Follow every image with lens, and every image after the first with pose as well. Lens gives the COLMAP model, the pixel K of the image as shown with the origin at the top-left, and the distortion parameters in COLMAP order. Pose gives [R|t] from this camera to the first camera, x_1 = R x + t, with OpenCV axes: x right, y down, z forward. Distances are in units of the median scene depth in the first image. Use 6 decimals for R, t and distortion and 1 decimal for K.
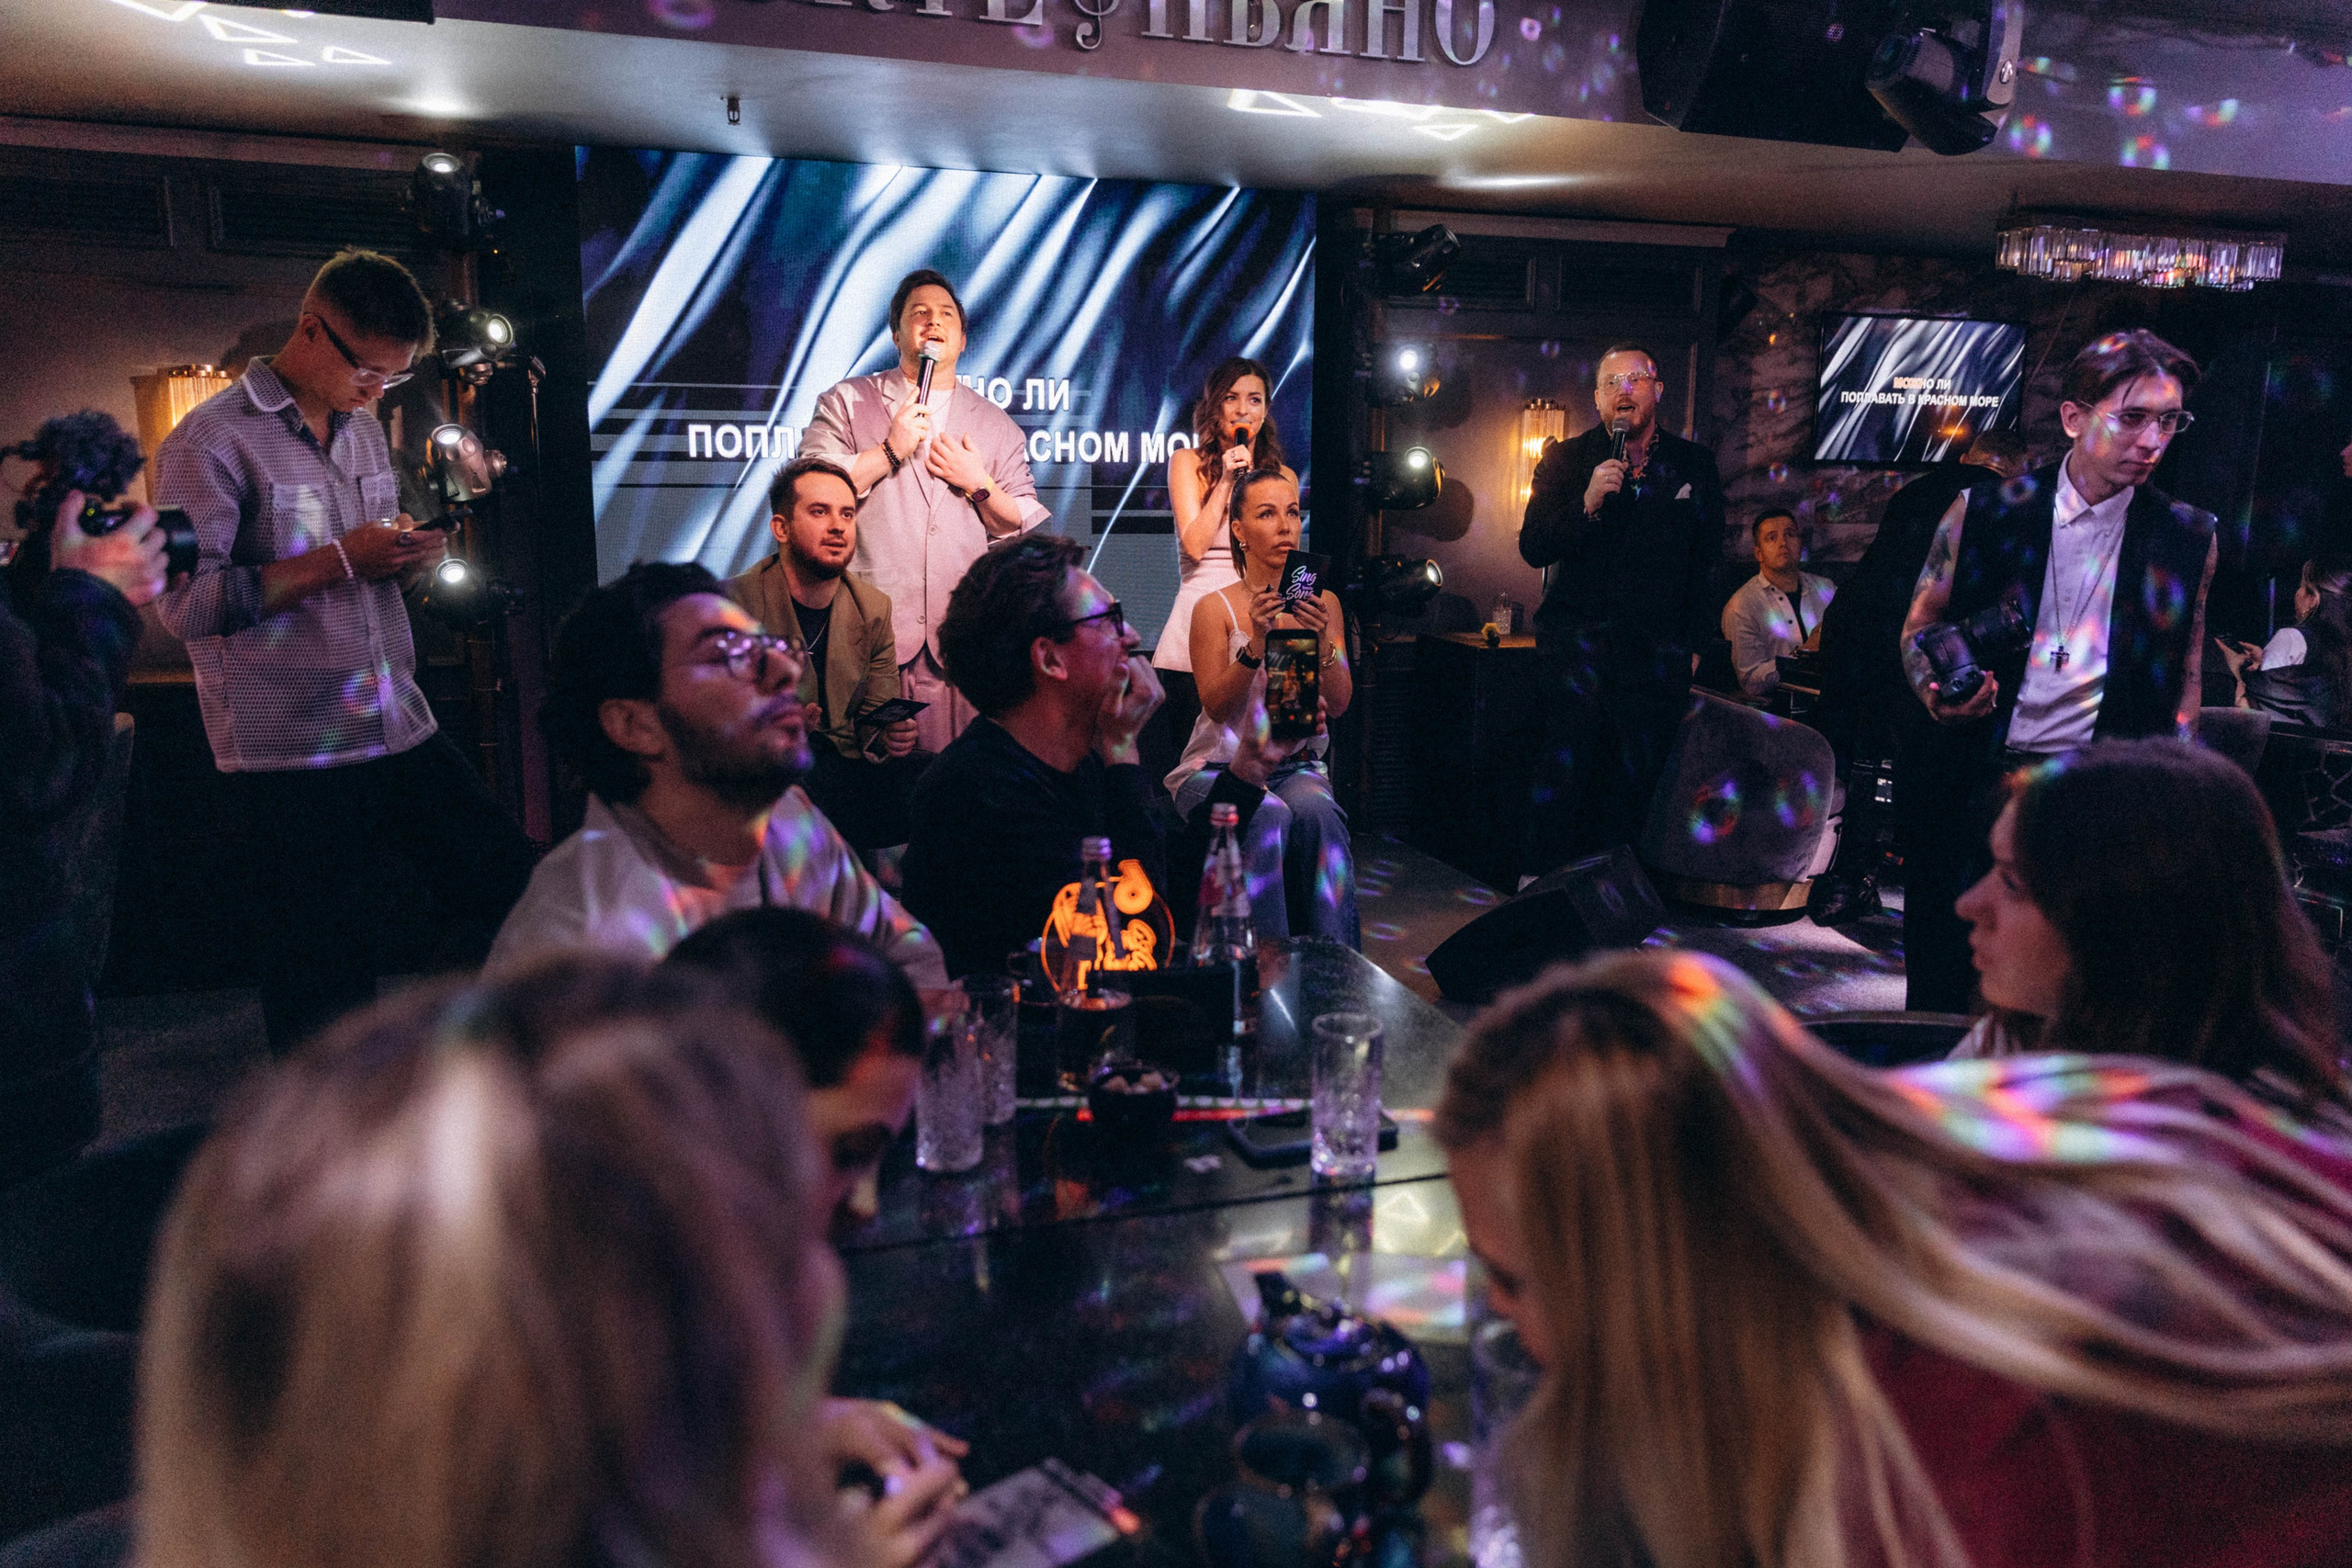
lens RADIAL K [[1679.4, 0, 1185.8], [0, 1679.4, 799.5], [0, 0, 1]] dist [0.014200, -0.007817]
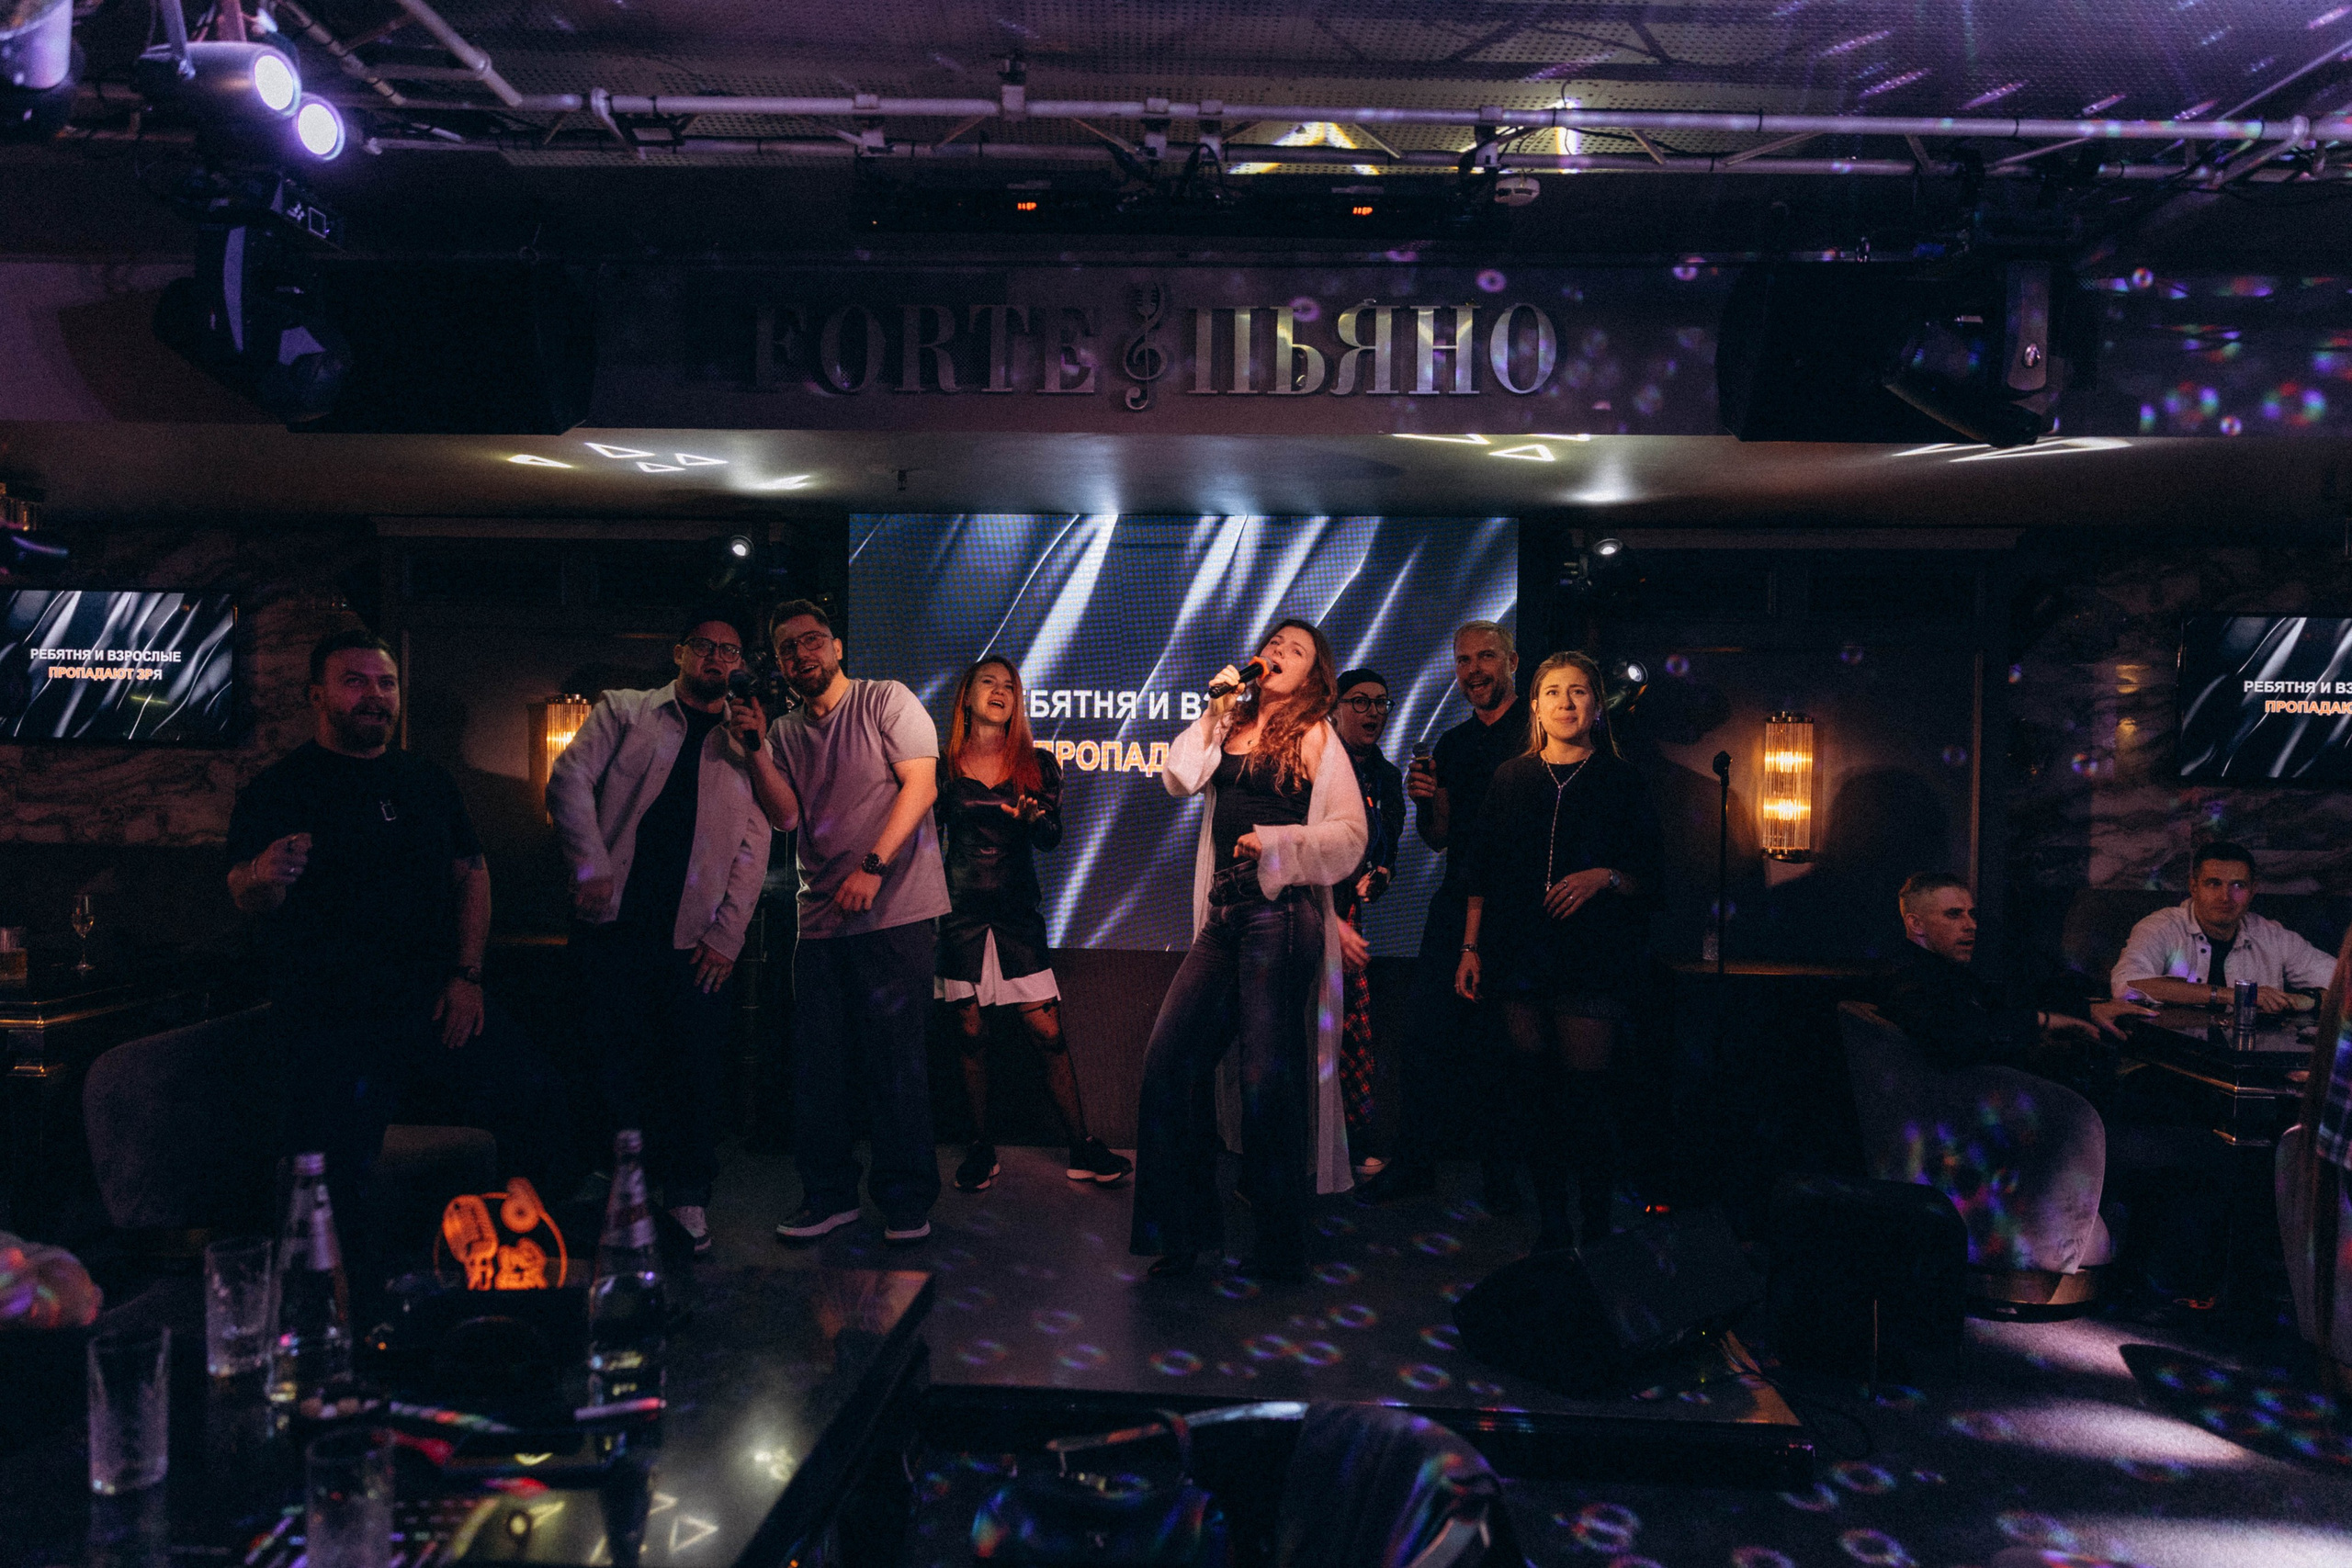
lens RADIAL K [[1559.4, 0, 1194.3], [0, 1559.4, 794.7], [0, 0, 1]] dist [0.020861, -0.007471]
pose [[0.928046, 0.014029, -0.372201, 0.665109], [-0.079326, 0.983809, -0.160711, -0.068653], [0.363920, 0.178673, 0.914132, 0.233416]]
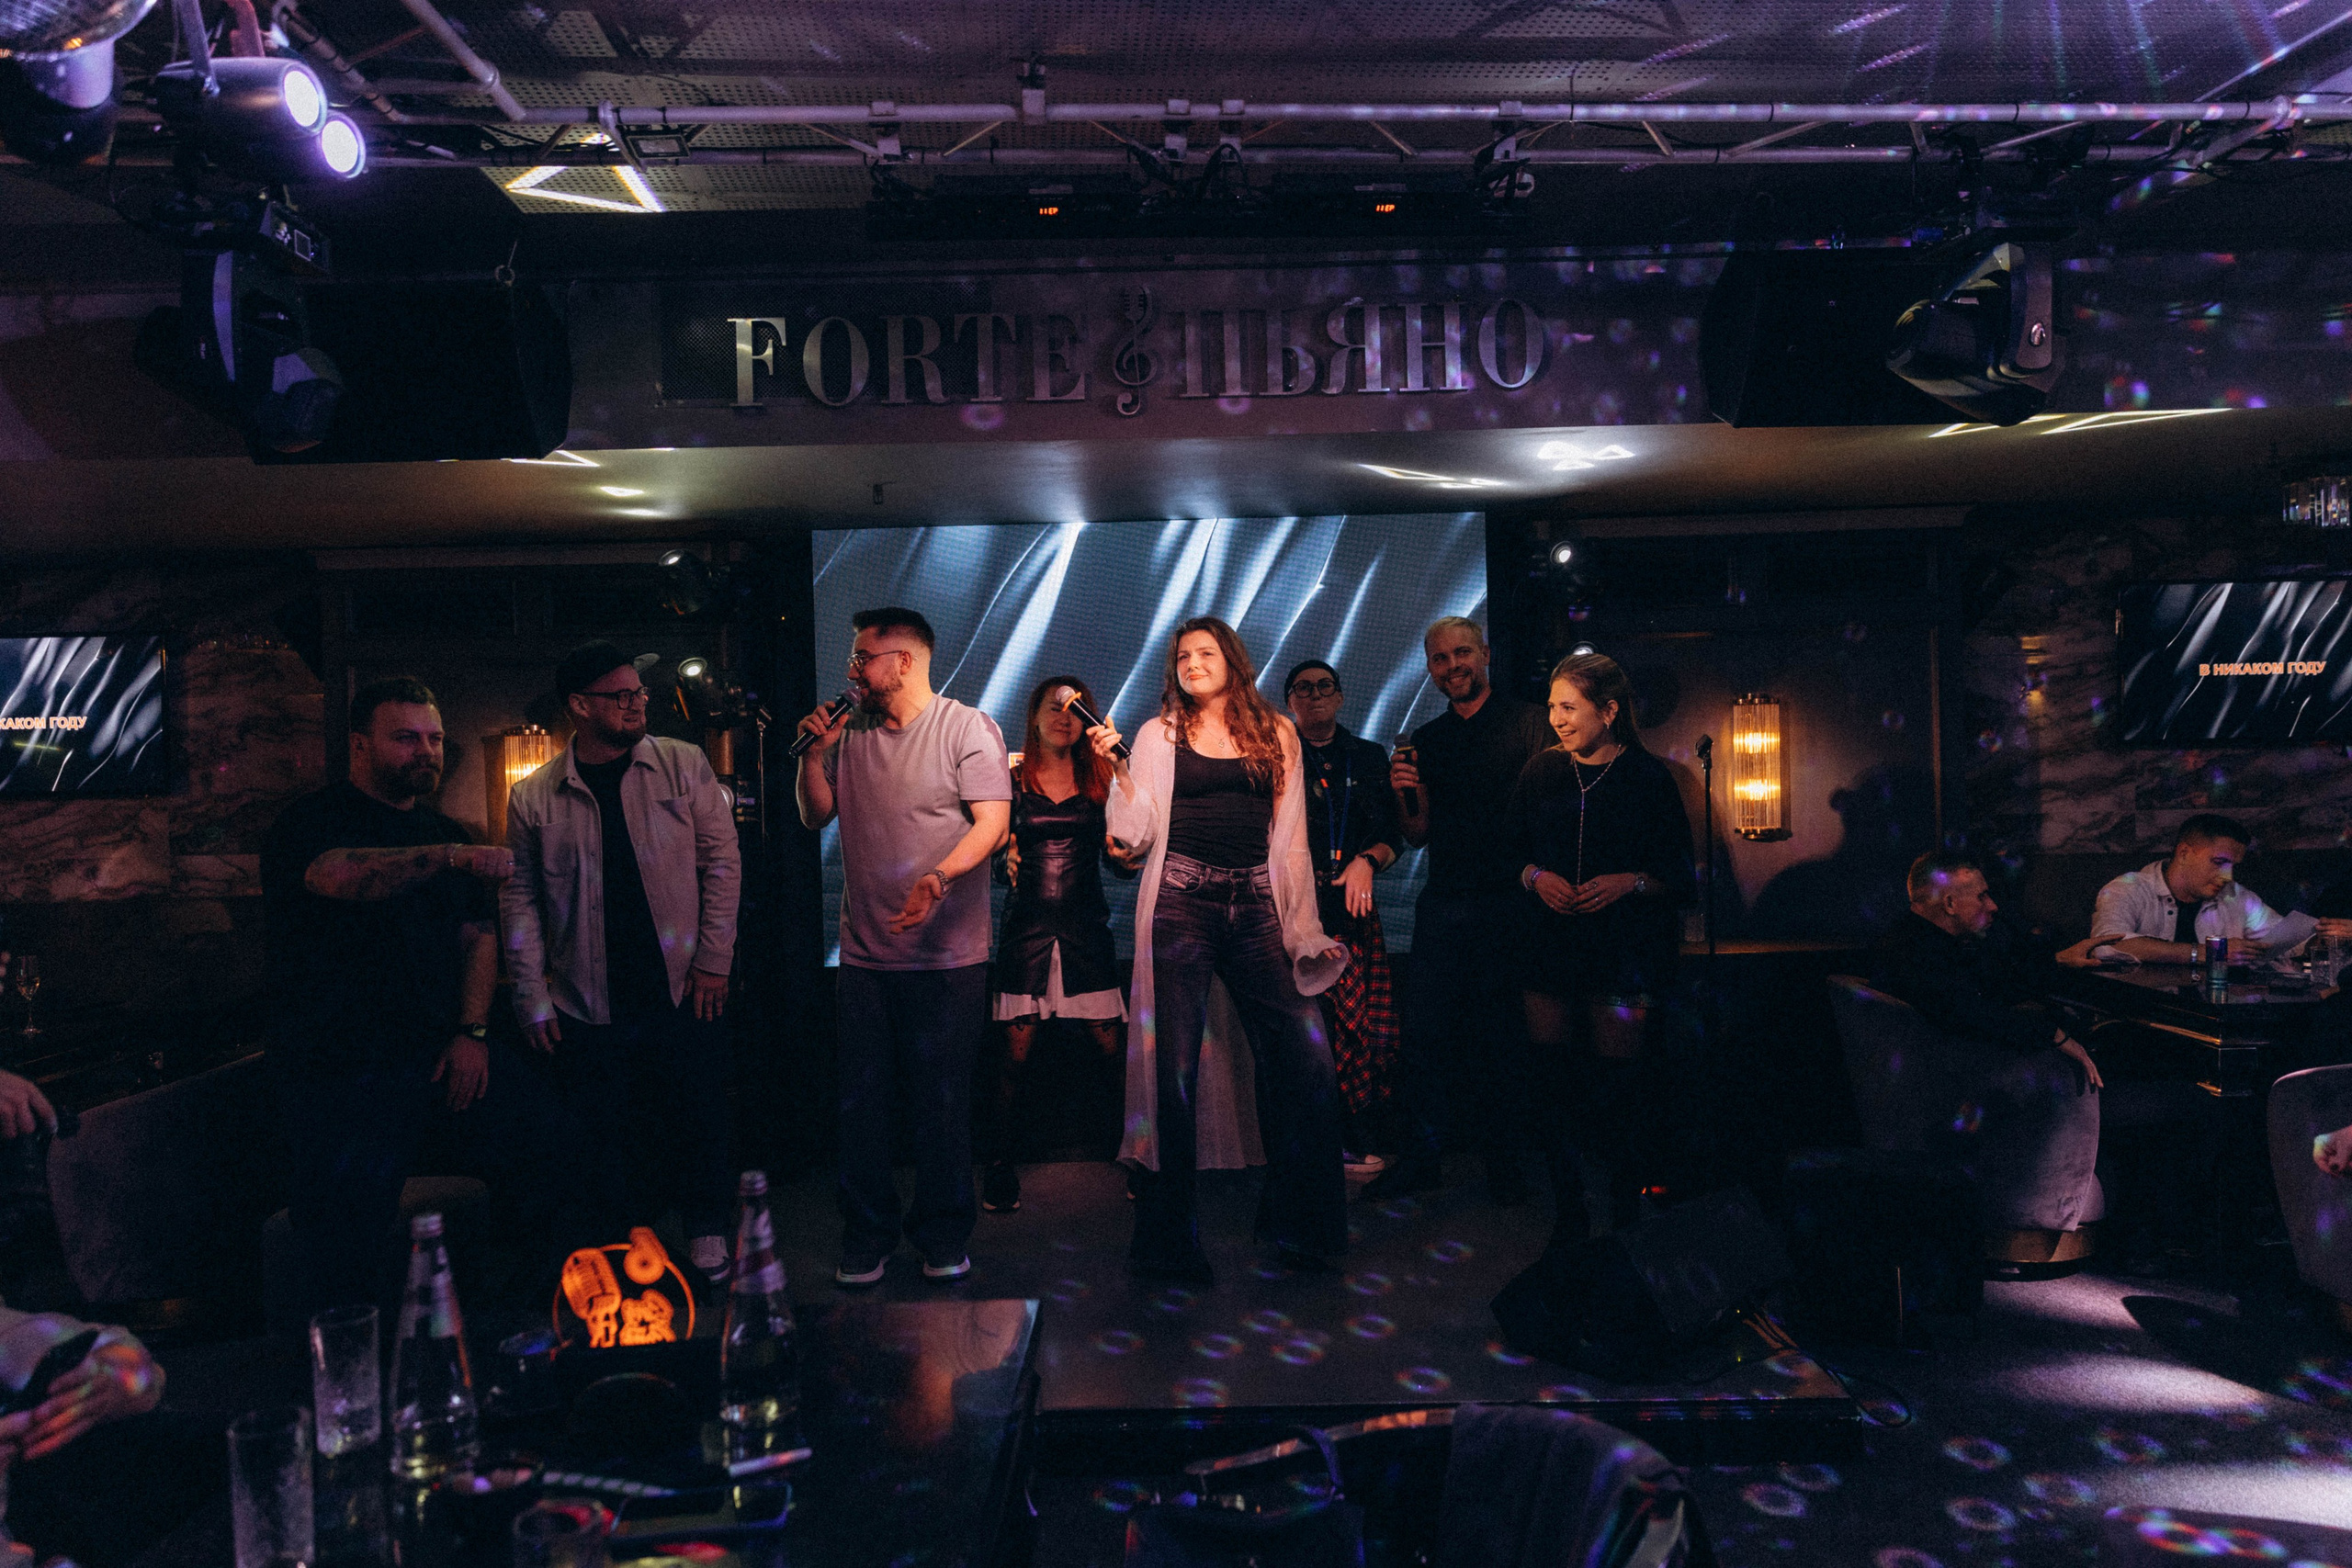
lens RADIAL K [[1559.4, 0, 1186.7], [0, 1559.4, 788.7], [0, 0, 1]] dist [0.020861, -0.007471]
pose [[0.946976, -0.029154, -0.319980, 0.541506], [-0.027263, 0.984993, -0.170429, -0.065582], [0.320147, 0.170116, 0.931969, 0.203223]]
